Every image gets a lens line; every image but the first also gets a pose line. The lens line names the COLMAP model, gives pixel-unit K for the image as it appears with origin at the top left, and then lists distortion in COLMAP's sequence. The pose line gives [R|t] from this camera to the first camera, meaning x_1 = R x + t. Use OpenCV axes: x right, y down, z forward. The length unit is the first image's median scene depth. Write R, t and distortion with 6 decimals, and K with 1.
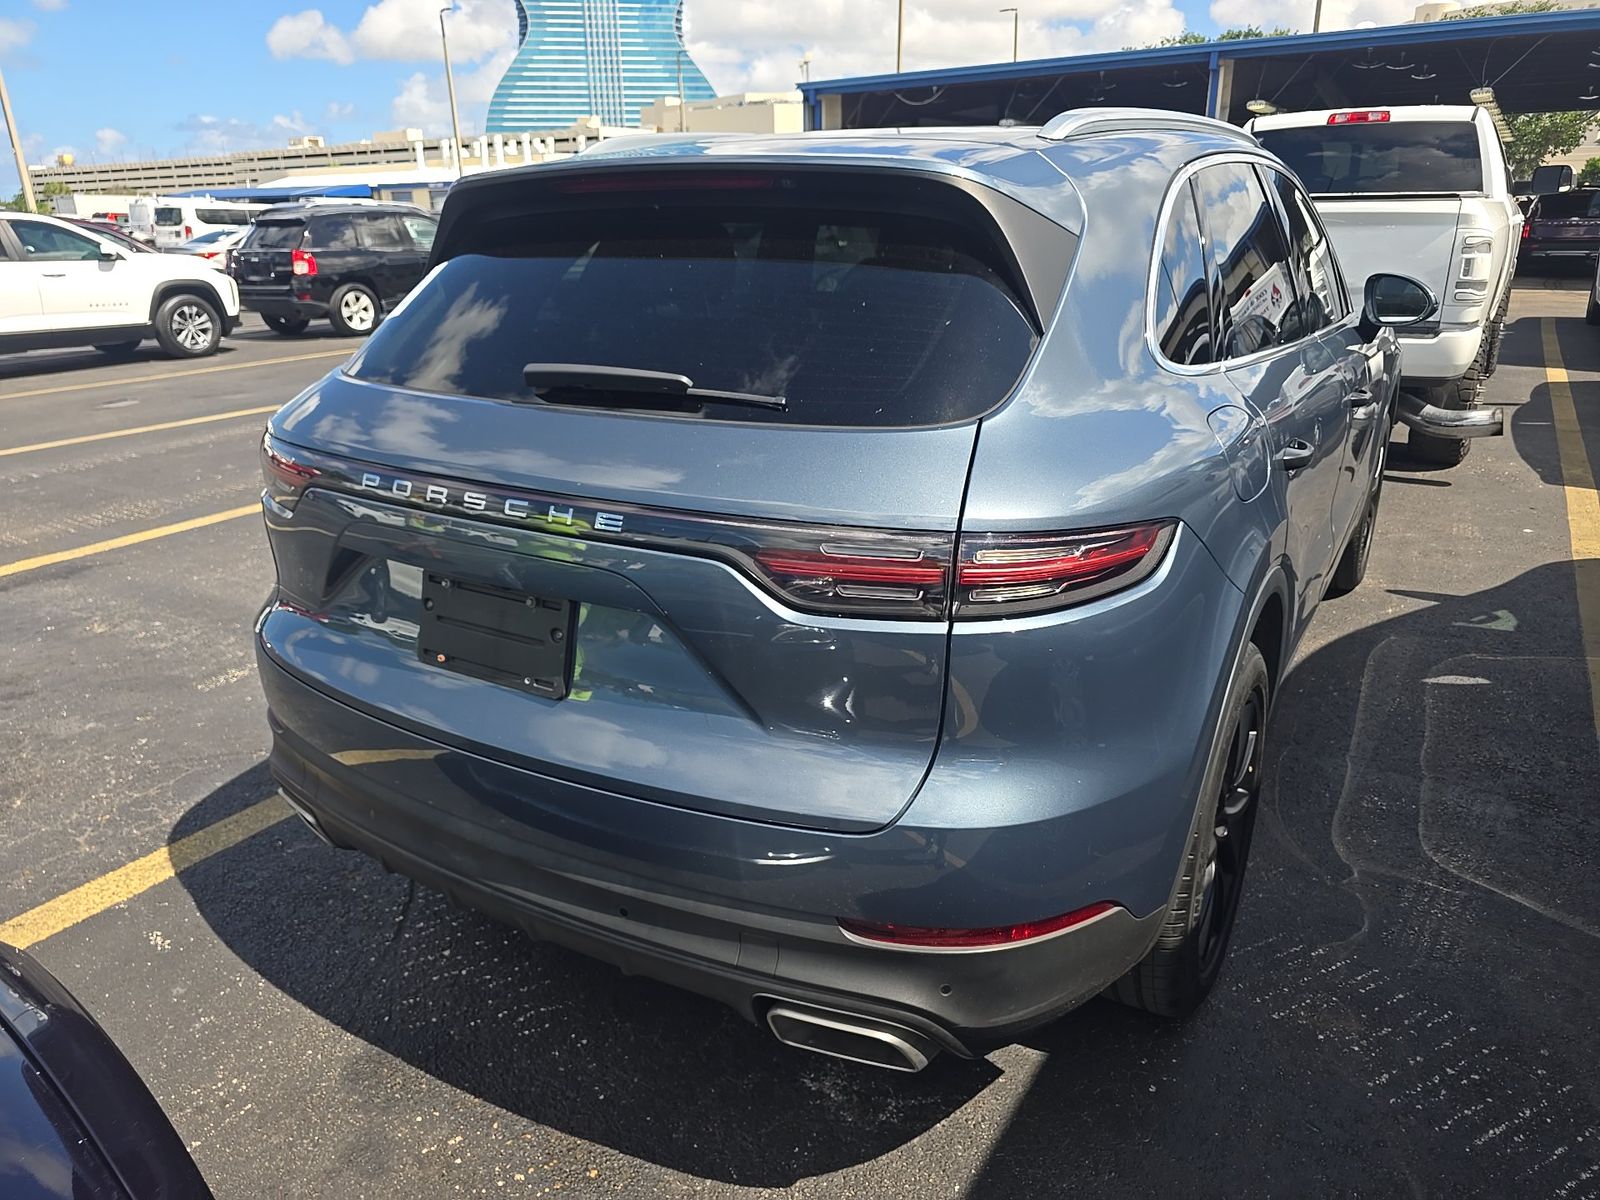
lens RADIAL K [[1084.2, 0, 793.7], [0, 1084.2, 595.2], [0, 0, 1]] dist [0.036723, -0.036389]
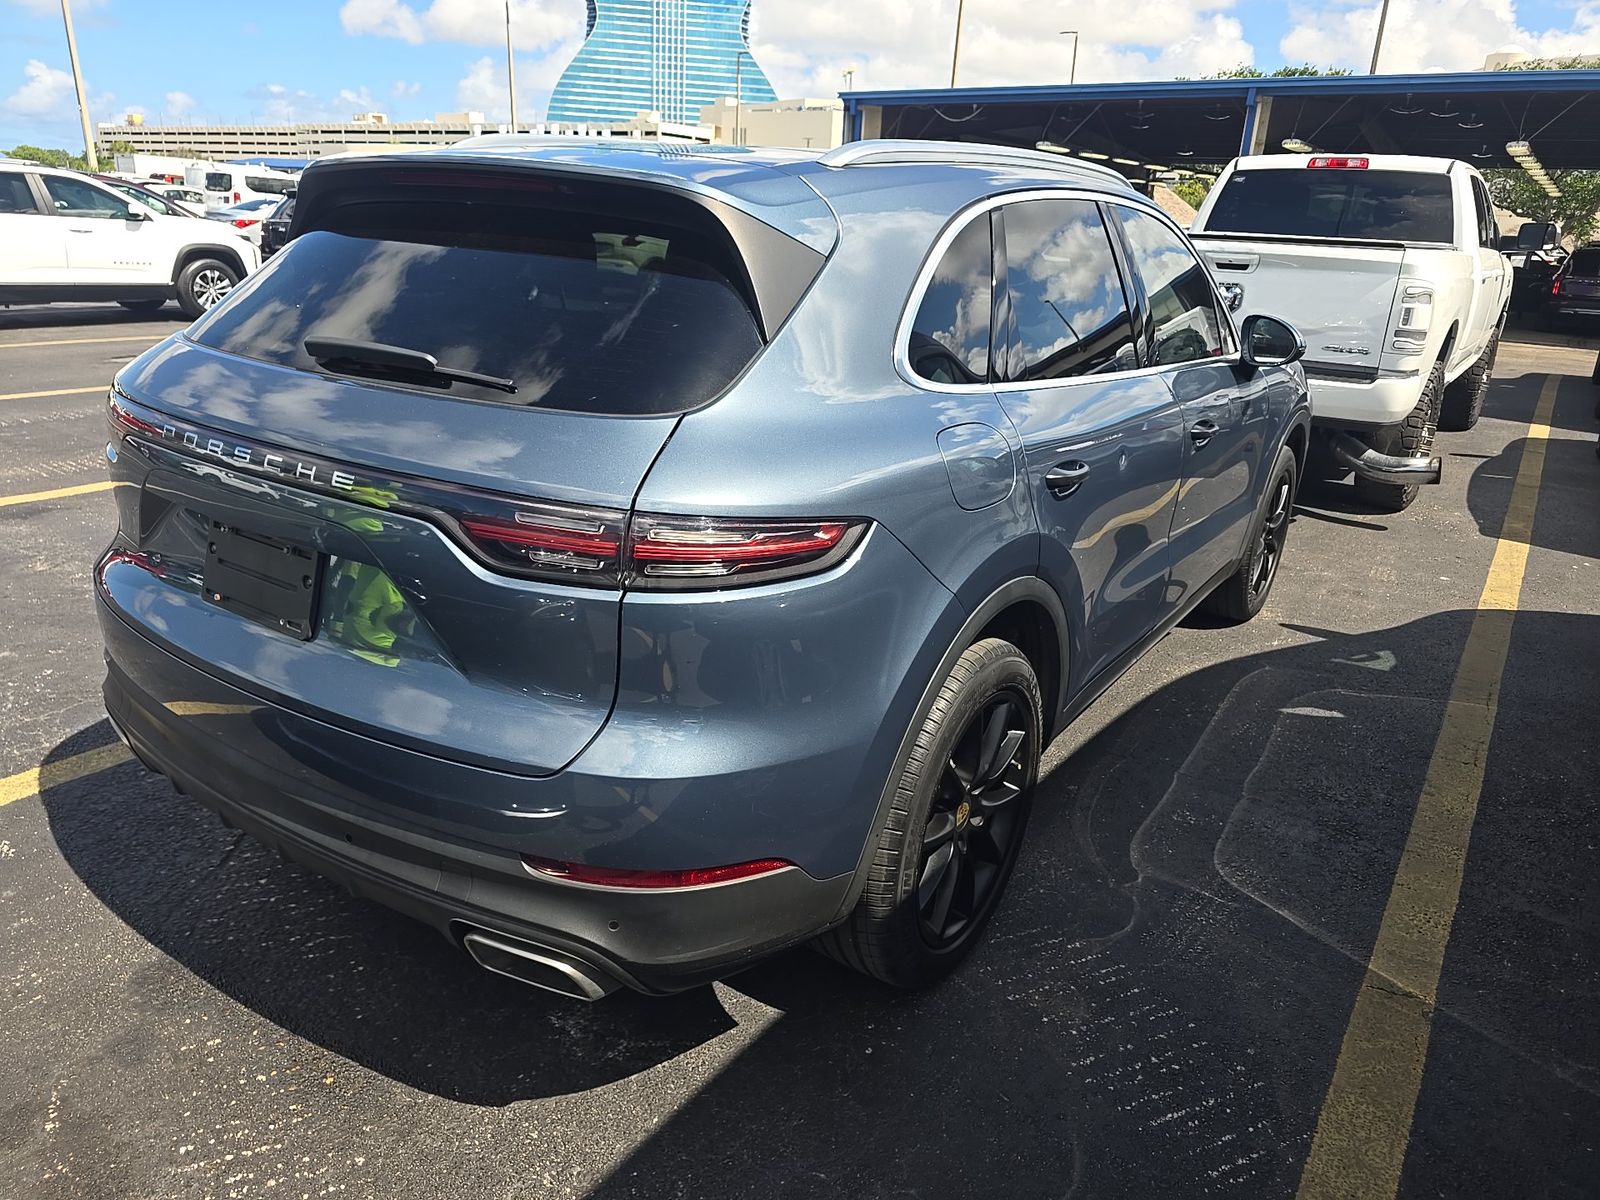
lens RADIAL K [[1084.2, 0, 795.6], [0, 1084.2, 591.6], [0, 0, 1]] dist [0.036723, -0.036389]
pose [[0.996939, 0.074913, -0.022364, 0.199221], [-0.075070, 0.997158, -0.006288, 0.010907], [0.021829, 0.007947, 0.999730, -0.062617]]
